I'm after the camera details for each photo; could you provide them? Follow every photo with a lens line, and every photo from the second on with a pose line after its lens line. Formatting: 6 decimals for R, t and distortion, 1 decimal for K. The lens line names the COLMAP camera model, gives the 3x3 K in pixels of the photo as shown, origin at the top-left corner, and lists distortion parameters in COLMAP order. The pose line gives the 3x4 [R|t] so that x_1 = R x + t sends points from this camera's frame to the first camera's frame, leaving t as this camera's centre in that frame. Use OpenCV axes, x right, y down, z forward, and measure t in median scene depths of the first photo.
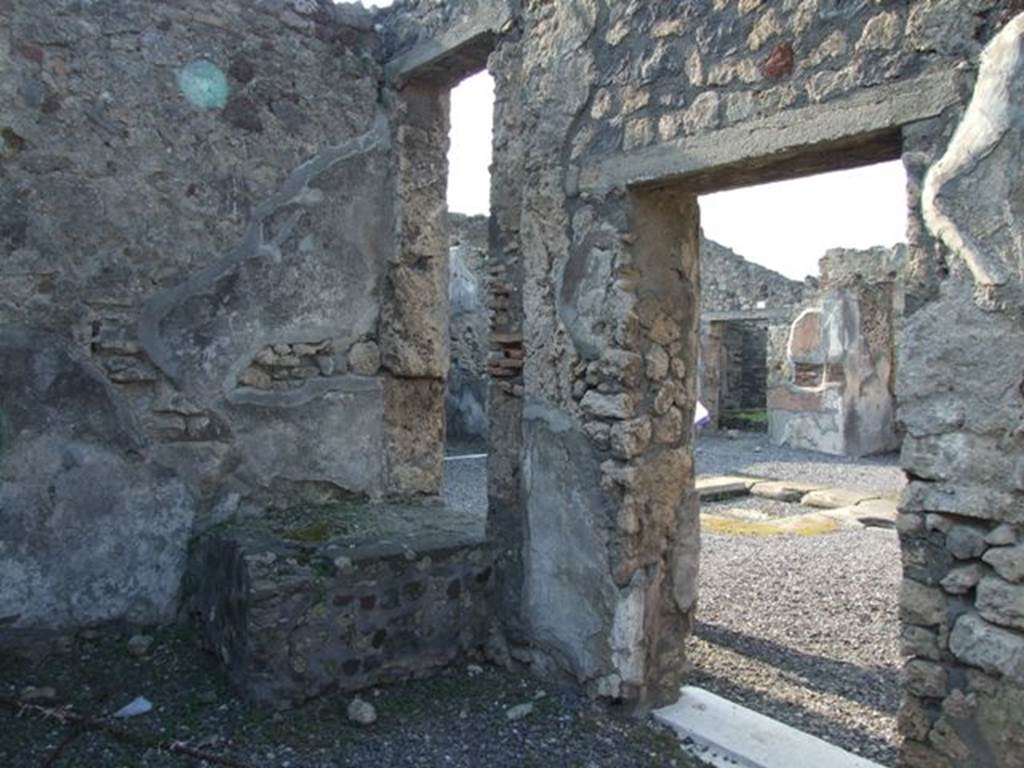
lens RADIAL K [[815.6, 0, 515.0], [0, 815.6, 373.9], [0, 0, 1]] dist [-0.056148, 0.052299]
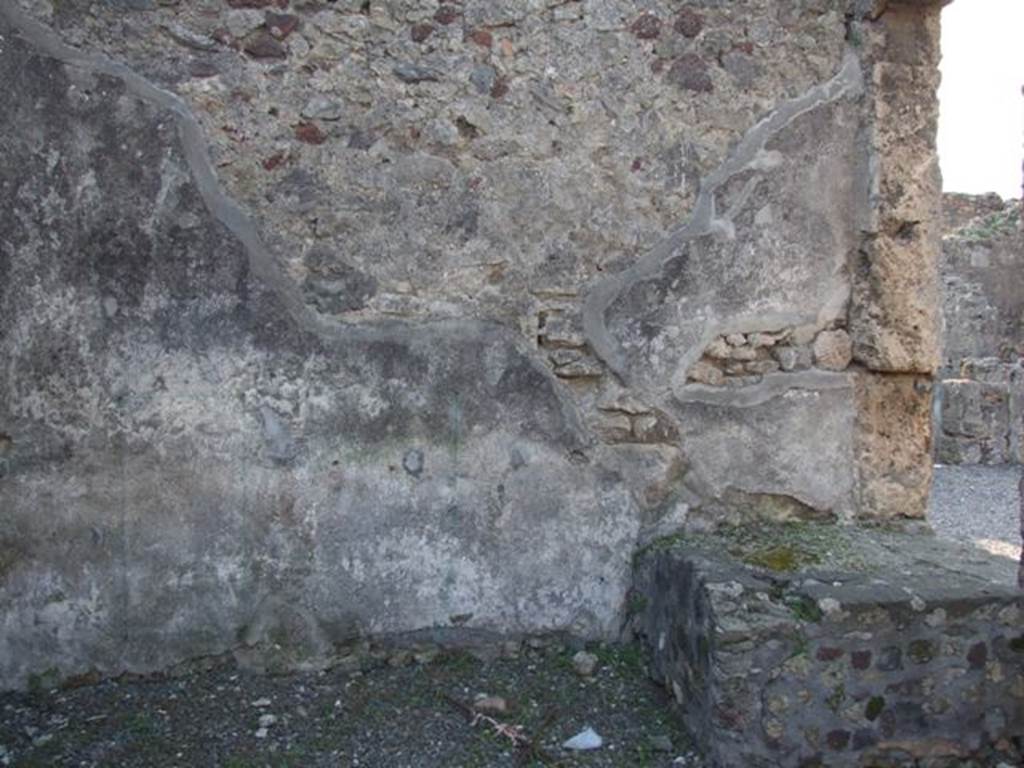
lens RADIAL K [[815.6, 0, 522.7], [0, 815.6, 380.5], [0, 0, 1]] dist [-0.056148, 0.052299]
pose [[0.886762, 0.005379, -0.462195, -0.096515], [-0.000285, 0.999938, 0.011092, 0.003730], [0.462227, -0.009704, 0.886709, 0.140496]]
